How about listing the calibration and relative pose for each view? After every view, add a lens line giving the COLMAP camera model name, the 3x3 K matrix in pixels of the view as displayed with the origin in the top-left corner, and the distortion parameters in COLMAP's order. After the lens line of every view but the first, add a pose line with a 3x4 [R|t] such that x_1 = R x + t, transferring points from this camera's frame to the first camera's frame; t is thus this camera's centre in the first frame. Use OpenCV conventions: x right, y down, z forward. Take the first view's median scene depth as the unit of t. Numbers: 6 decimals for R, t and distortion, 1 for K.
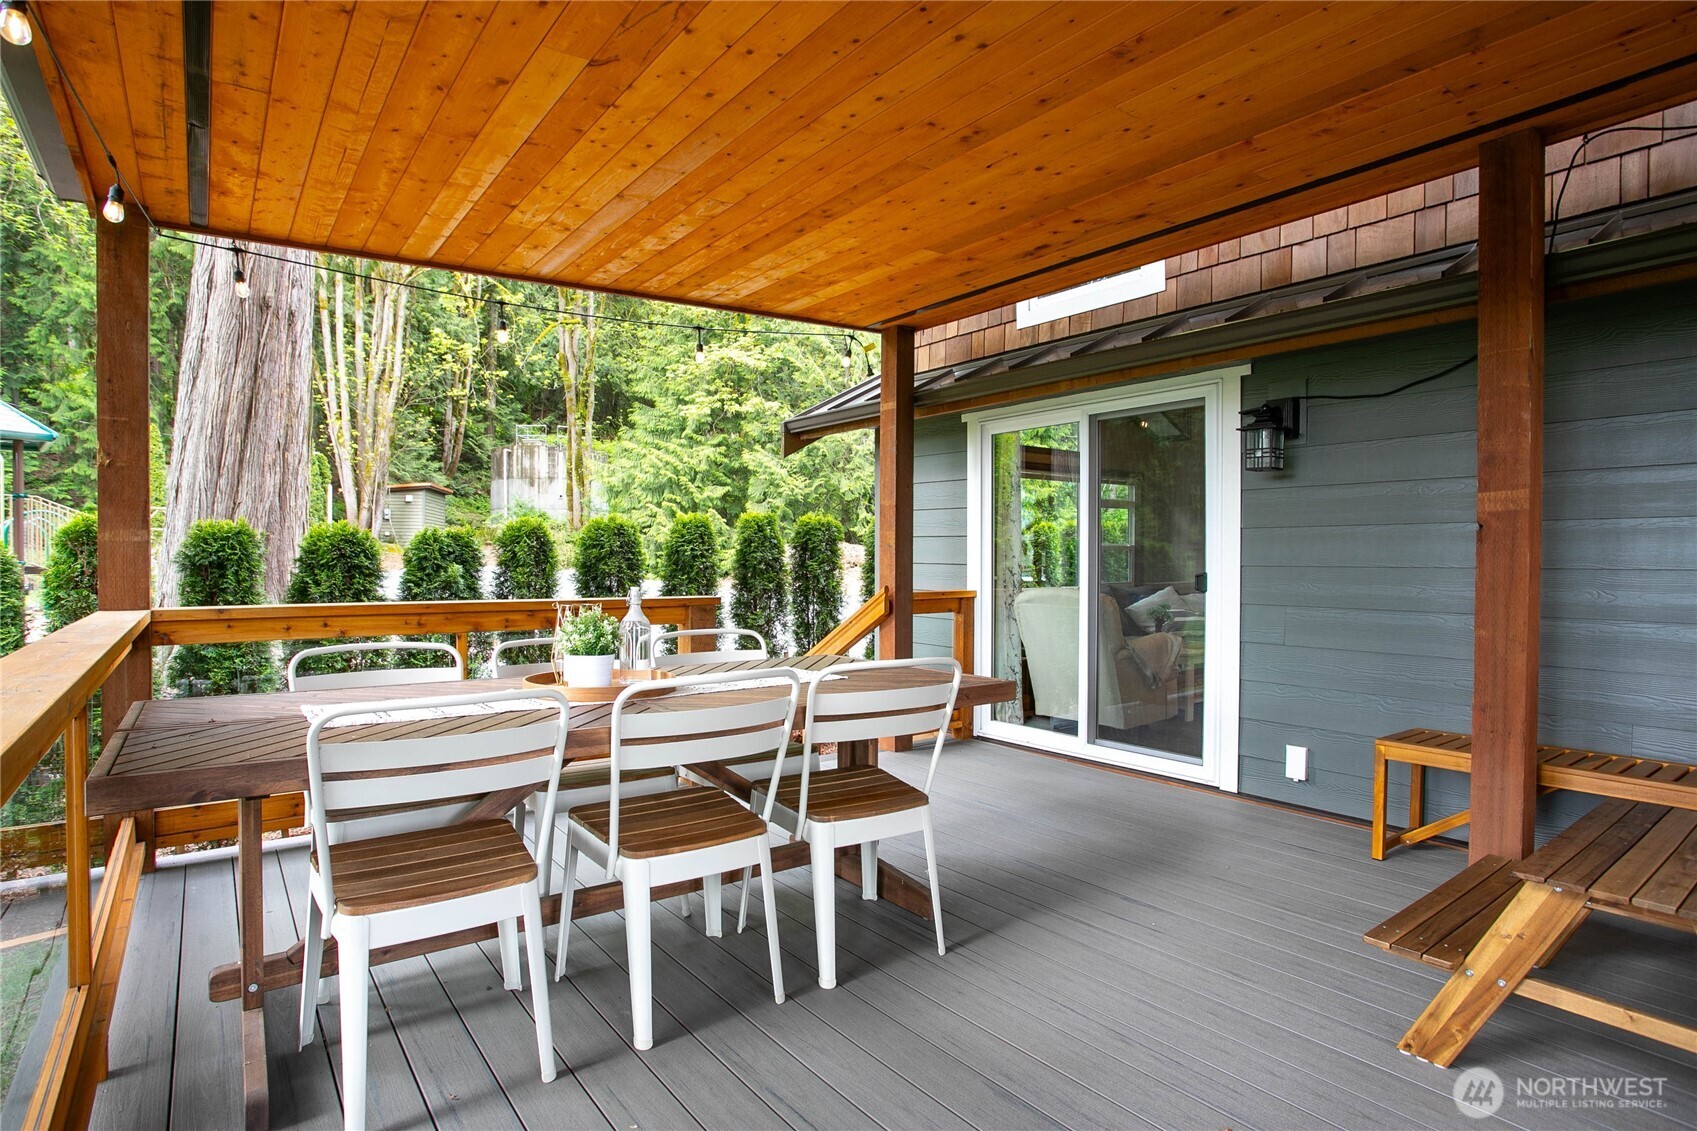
lens RADIAL K [[900.4, 0, 848.5], [0, 900.4, 565.5], [0, 0, 1]] dist [0.000040, 0.000038]
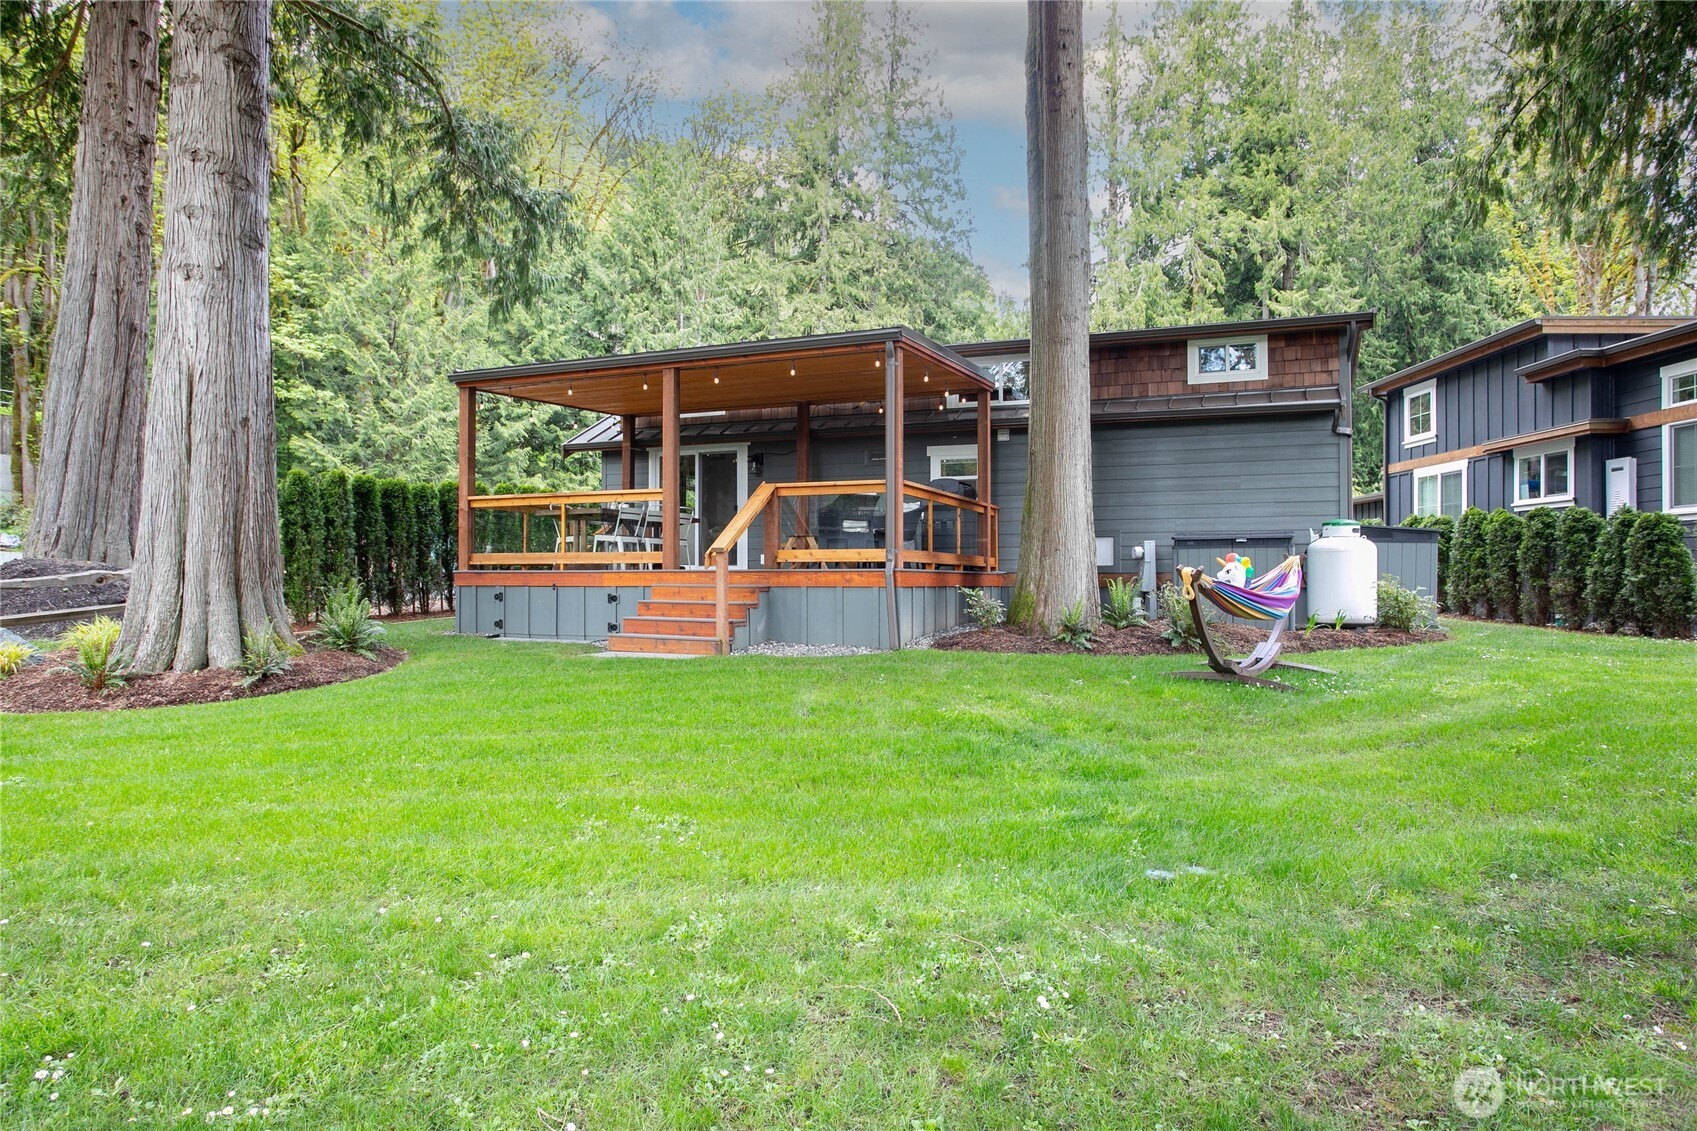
lens RADIAL K [[1054.6, 0, 839.5], [0, 1054.6, 573.1], [0, 0, 1]] dist [-0.063810, 0.061158]
pose [[0.877549, 0.007724, 0.479425, -0.134595], [-0.002211, 0.999925, -0.012062, 0.036711], [-0.479482, 0.009525, 0.877500, -0.307033]]
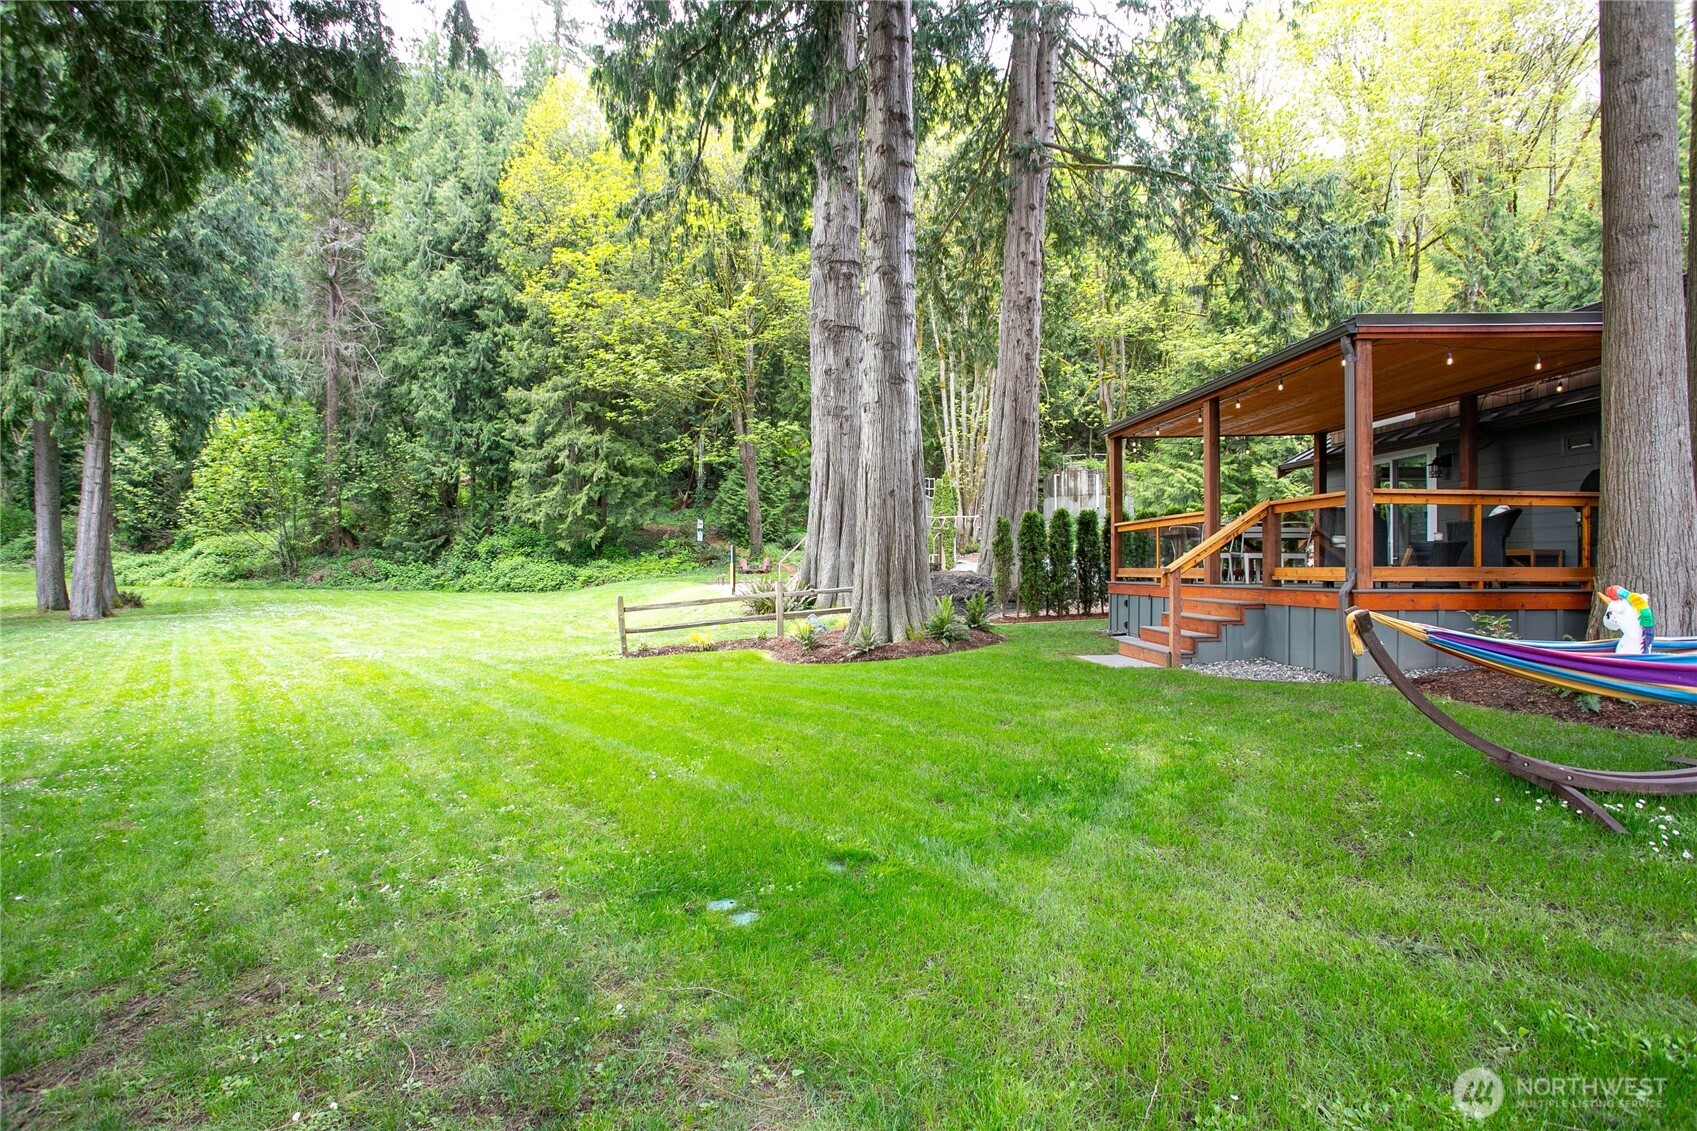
lens RADIAL K [[818.7, 0, 847.3], [0, 818.7, 561.1], [0, 0, 1]] dist [-0.017268, 0.021699]
pose [[0.839986, -0.001317, -0.542606, 0.029707], [-0.006951, 0.999889, -0.013187, 0.027921], [0.542563, 0.014849, 0.839884, -0.296040]]
